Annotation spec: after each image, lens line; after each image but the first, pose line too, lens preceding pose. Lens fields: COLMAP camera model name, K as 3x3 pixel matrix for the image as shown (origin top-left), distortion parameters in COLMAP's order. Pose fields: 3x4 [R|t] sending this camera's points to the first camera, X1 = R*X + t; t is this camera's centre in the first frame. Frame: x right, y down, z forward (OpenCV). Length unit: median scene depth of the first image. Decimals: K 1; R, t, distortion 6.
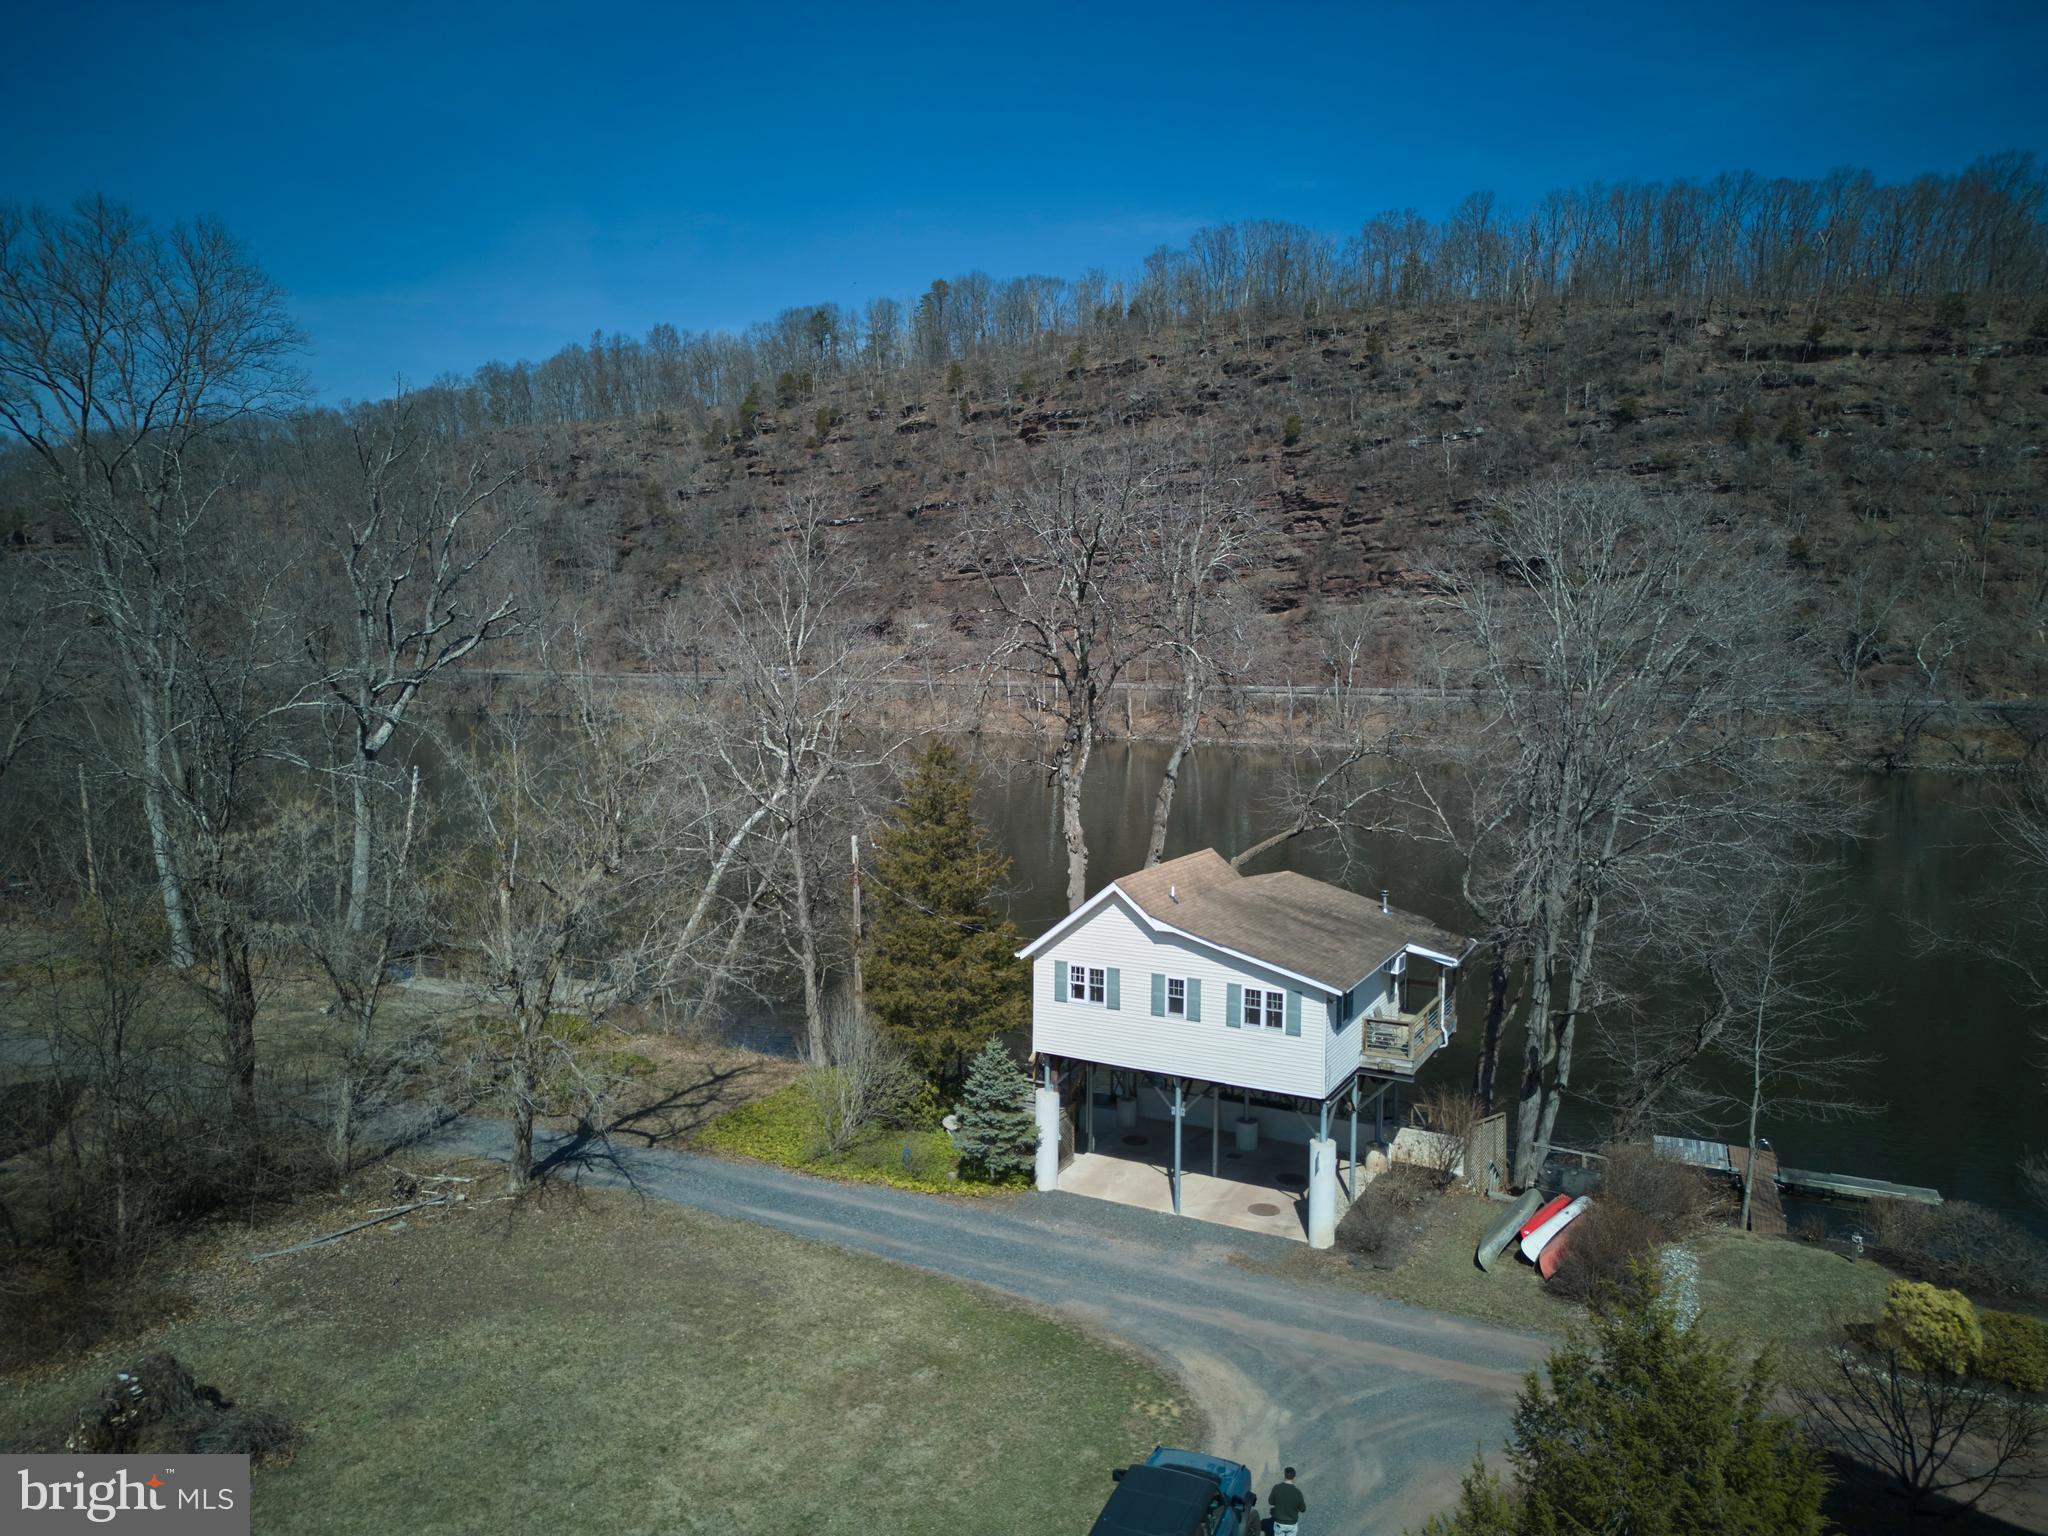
lens RADIAL K [[1450.7, 0, 1024.0], [0, 1450.7, 768.0], [0, 0, 1]] dist [0.071480, -0.066297]
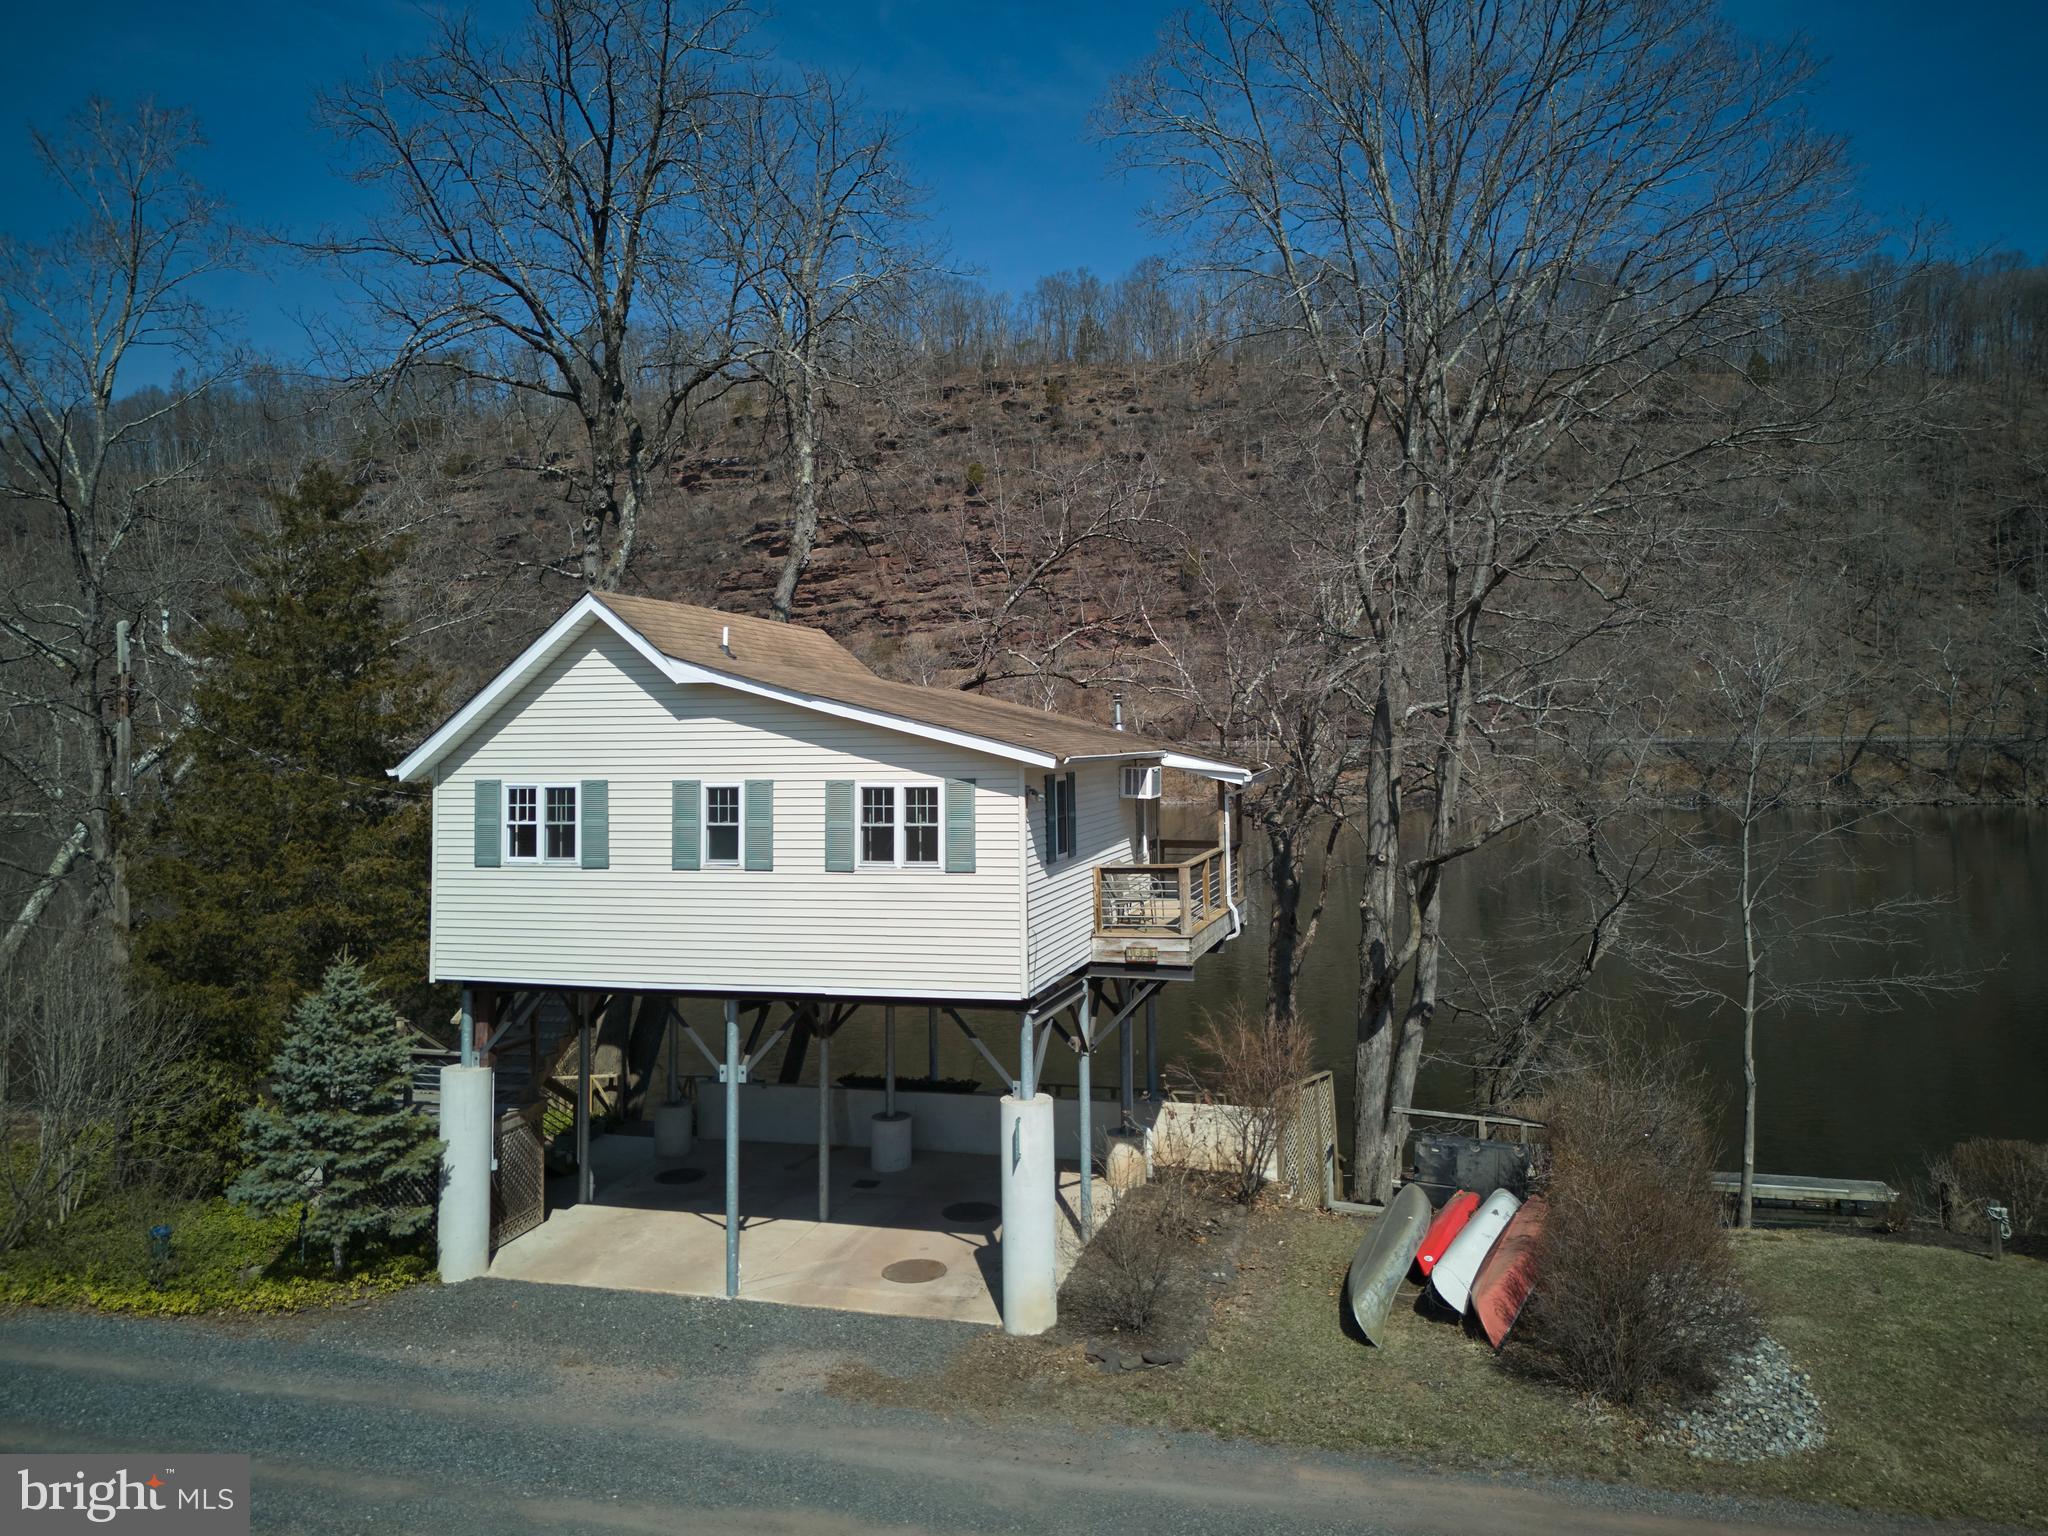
lens RADIAL K [[1497.3, 0, 1032.8], [0, 1497.3, 665.3], [0, 0, 1]] dist [0.077511, -0.068613]
pose [[0.977250, -0.007269, 0.211966, 0.089922], [0.037038, 0.989905, -0.136810, 0.160096], [-0.208831, 0.141549, 0.967654, 0.439177]]
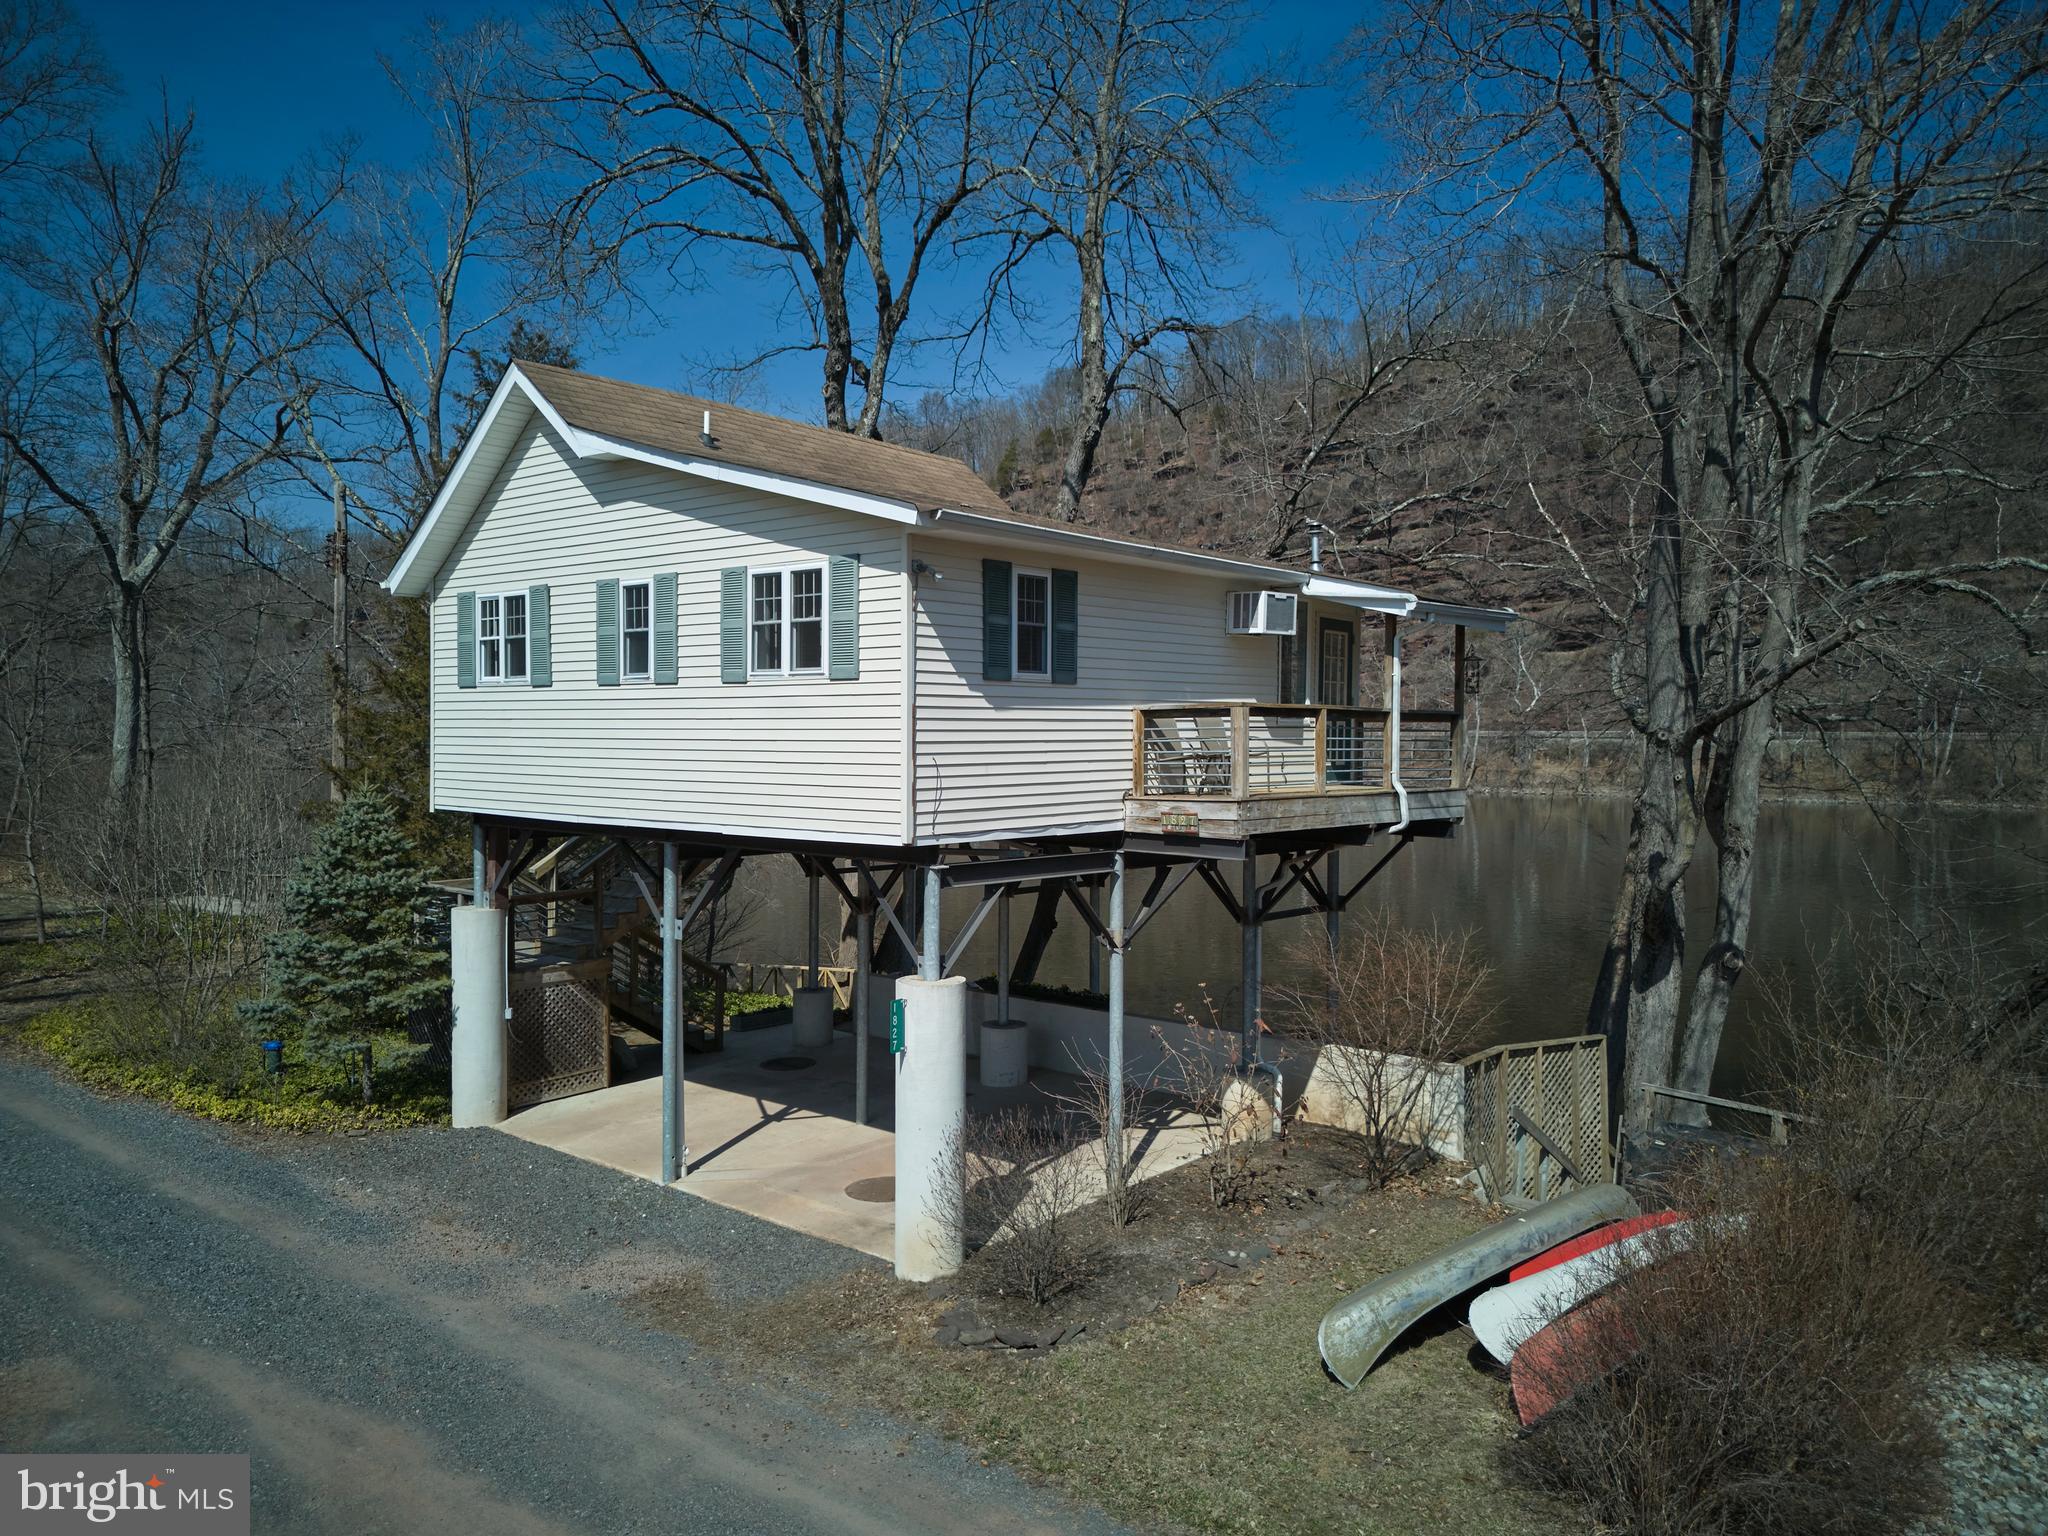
lens RADIAL K [[1450.7, 0, 1024.0], [0, 1450.7, 768.0], [0, 0, 1]] dist [0.071480, -0.066297]
pose [[0.976904, 0.004804, -0.213622, 0.266805], [-0.020179, 0.997353, -0.069851, 0.200069], [0.212722, 0.072548, 0.974416, 0.570553]]
